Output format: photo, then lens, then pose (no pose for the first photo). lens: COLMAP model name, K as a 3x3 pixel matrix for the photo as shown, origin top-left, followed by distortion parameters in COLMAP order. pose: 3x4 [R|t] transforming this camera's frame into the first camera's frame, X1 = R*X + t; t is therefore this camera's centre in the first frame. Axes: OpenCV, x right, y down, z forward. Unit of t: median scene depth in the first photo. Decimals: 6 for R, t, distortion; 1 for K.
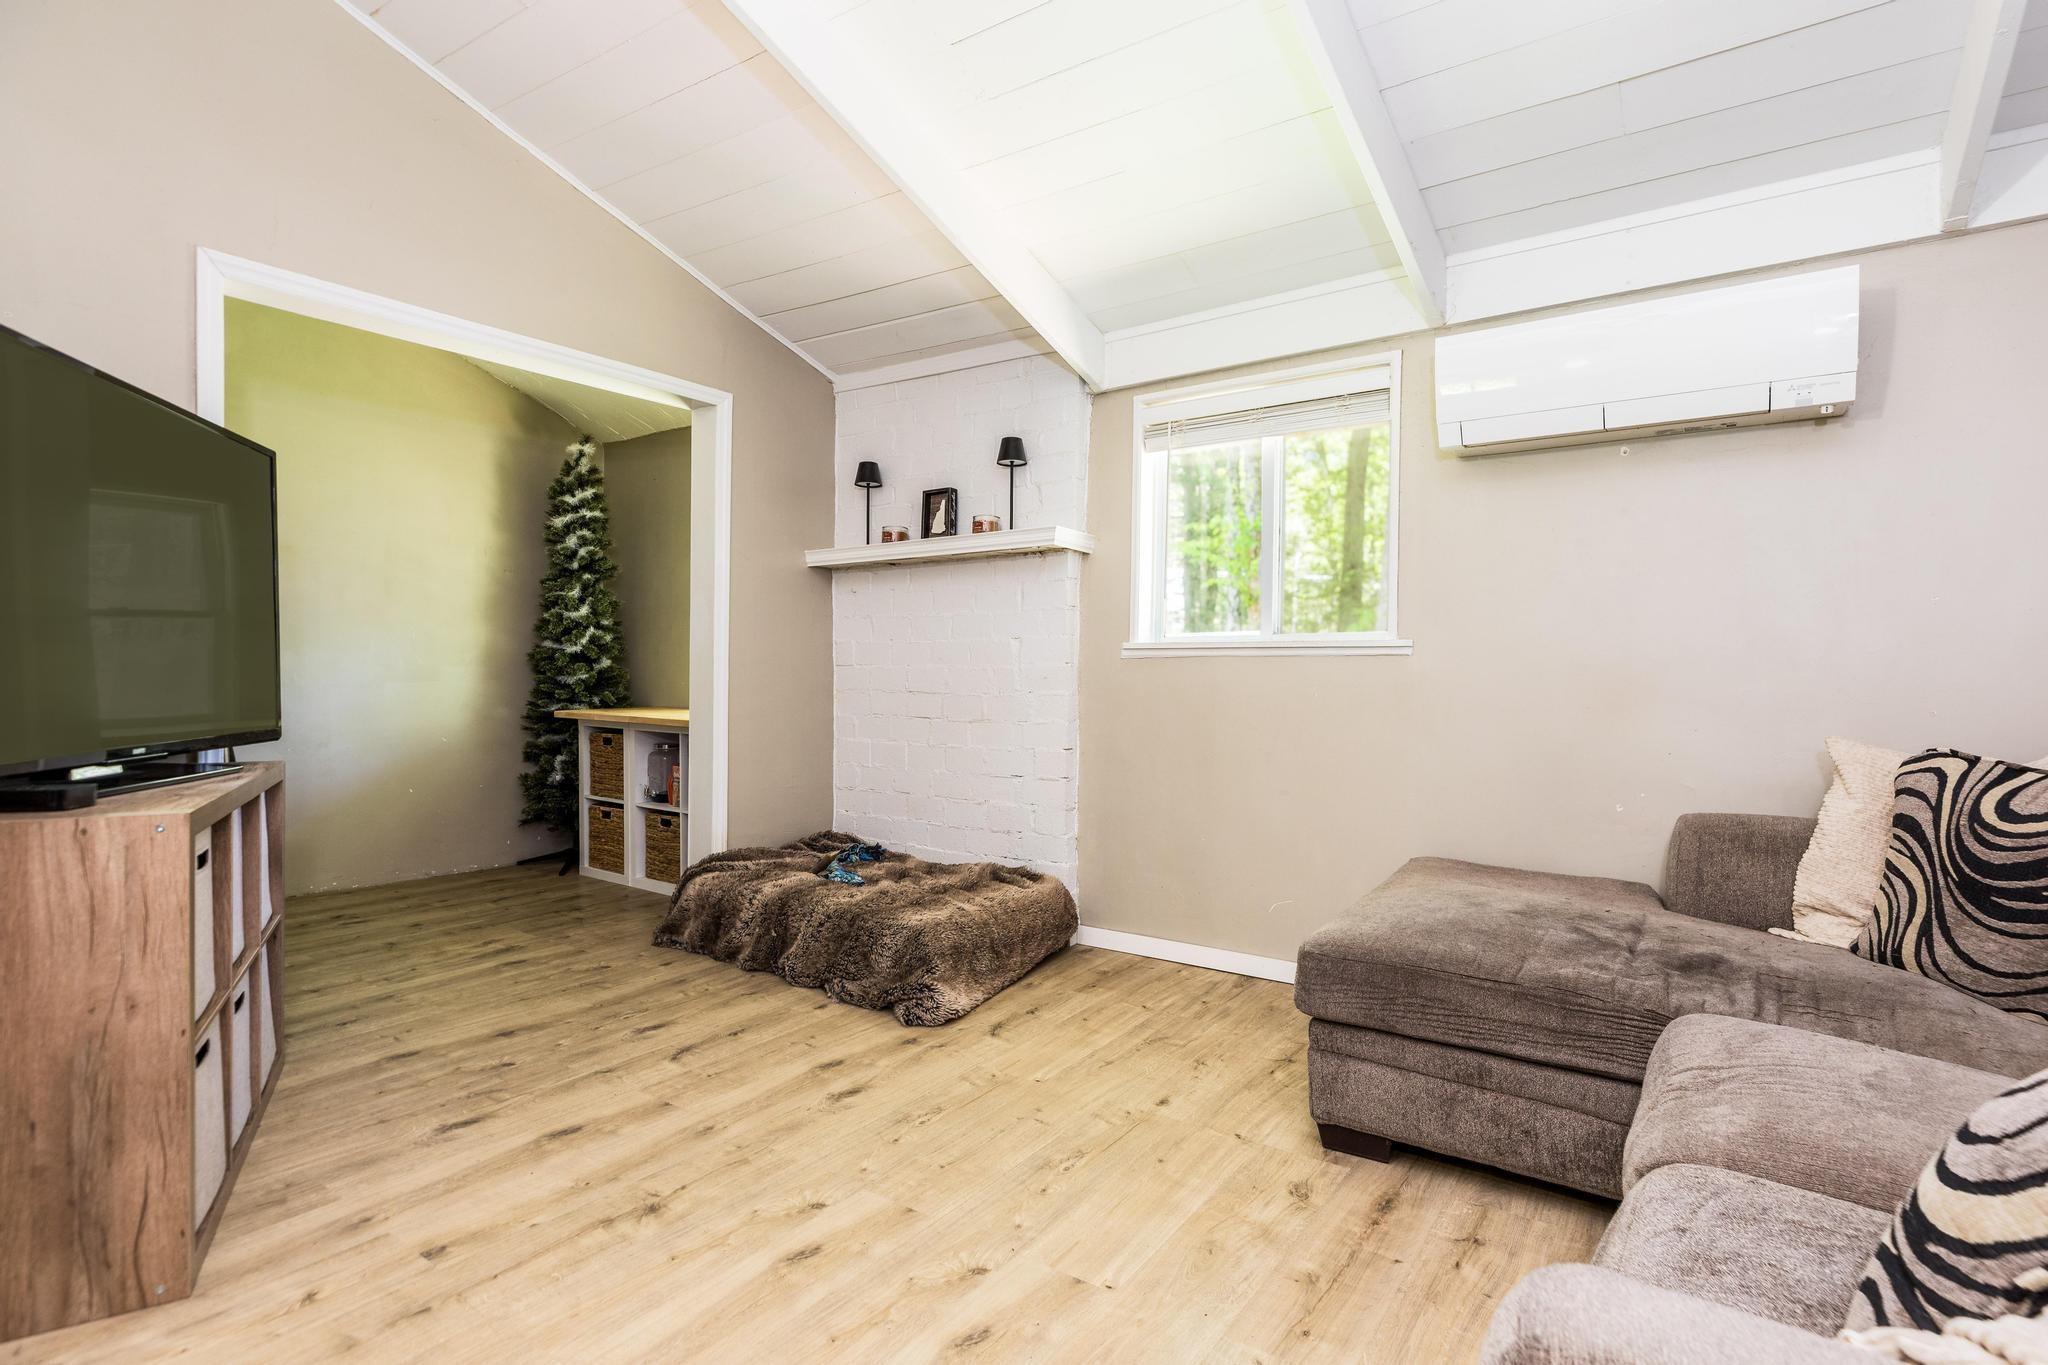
lens RADIAL K [[998.3, 0, 1061.4], [0, 998.3, 682.2], [0, 0, 1]] dist [-0.000908, 0.001051]
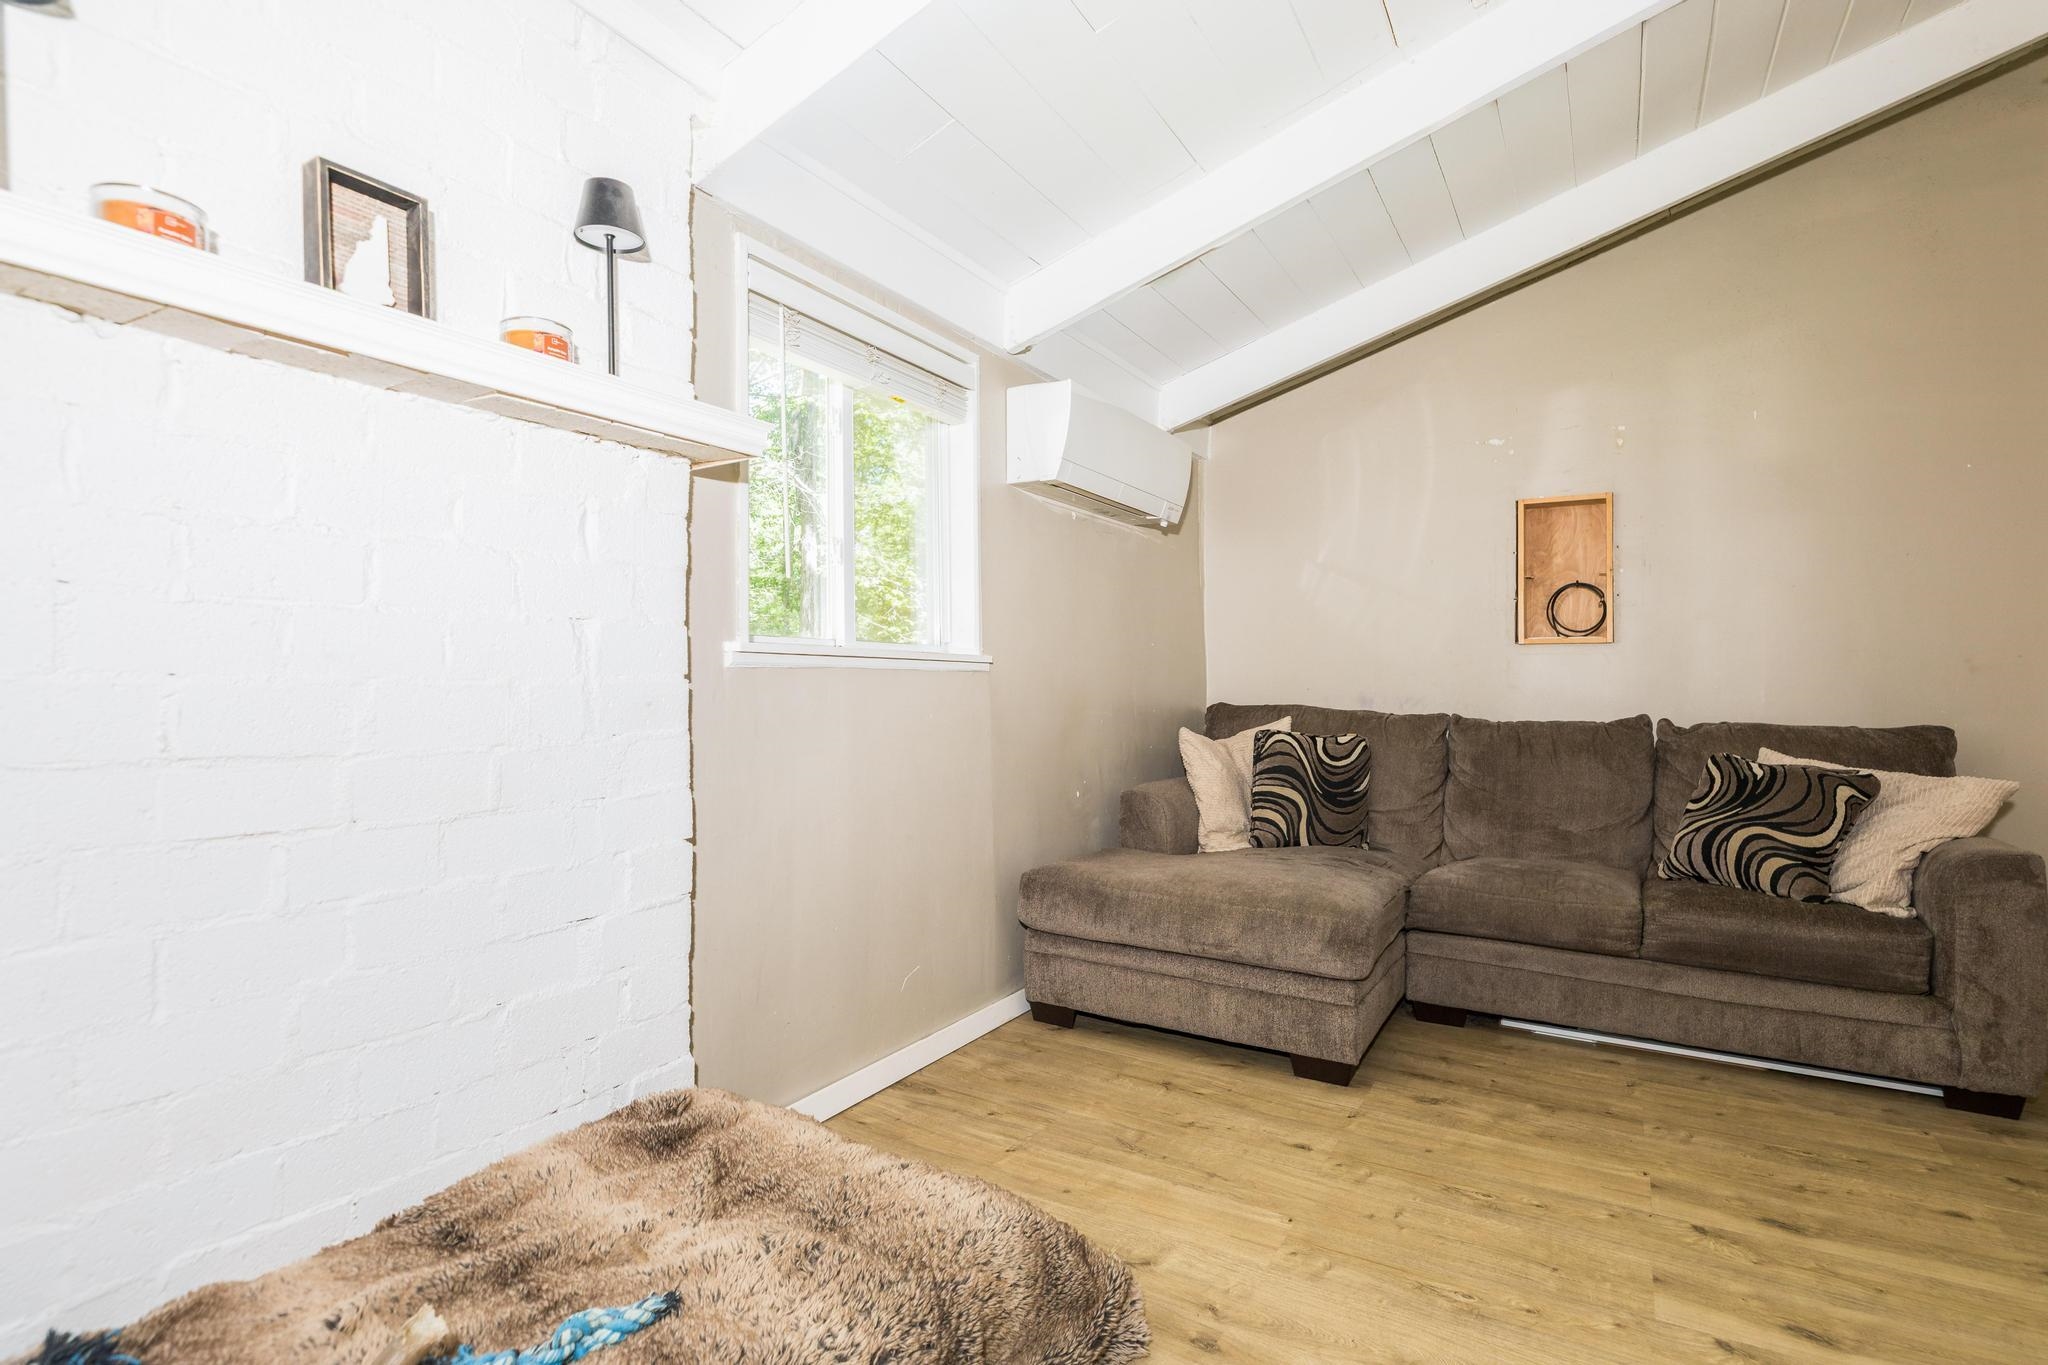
lens RADIAL K [[1001.9, 0, 1063.0], [0, 1001.9, 679.2], [0, 0, 1]] dist [-0.003327, -0.000090]
pose [[-0.085989, -0.000819, 0.996296, -0.493343], [-0.002548, 0.999997, 0.000602, -0.014661], [-0.996293, -0.002487, -0.085991, 0.780535]]
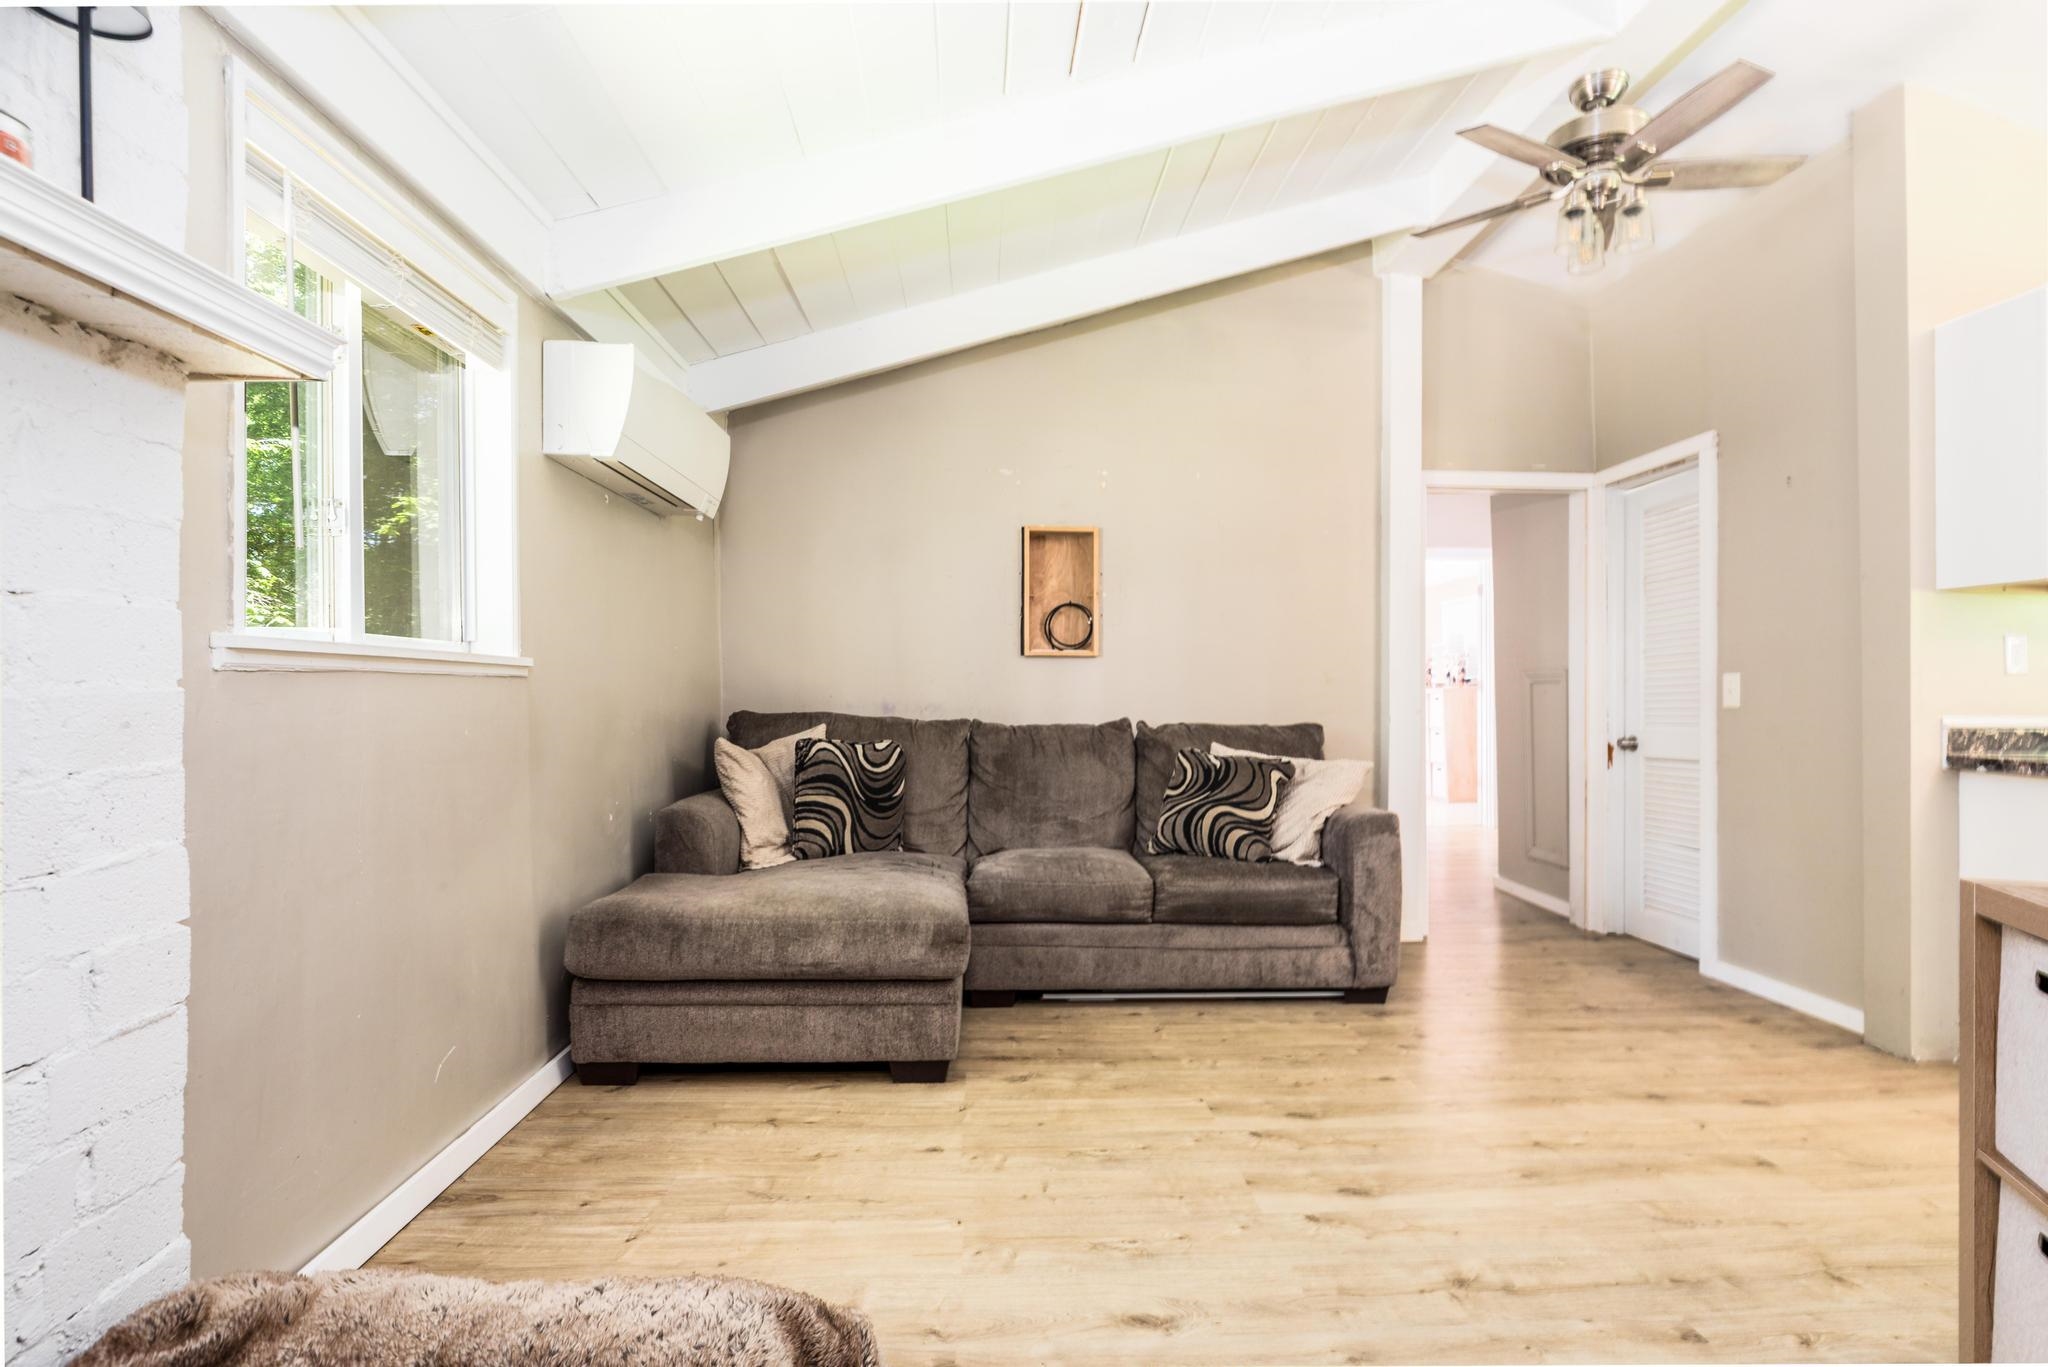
lens RADIAL K [[998.3, 0, 1061.4], [0, 998.3, 683.2], [0, 0, 1]] dist [-0.000908, 0.001051]
pose [[-0.618835, -0.001850, 0.785519, -0.435294], [-0.007095, 0.999970, -0.003235, -0.016394], [-0.785489, -0.007576, -0.618829, 0.895760]]
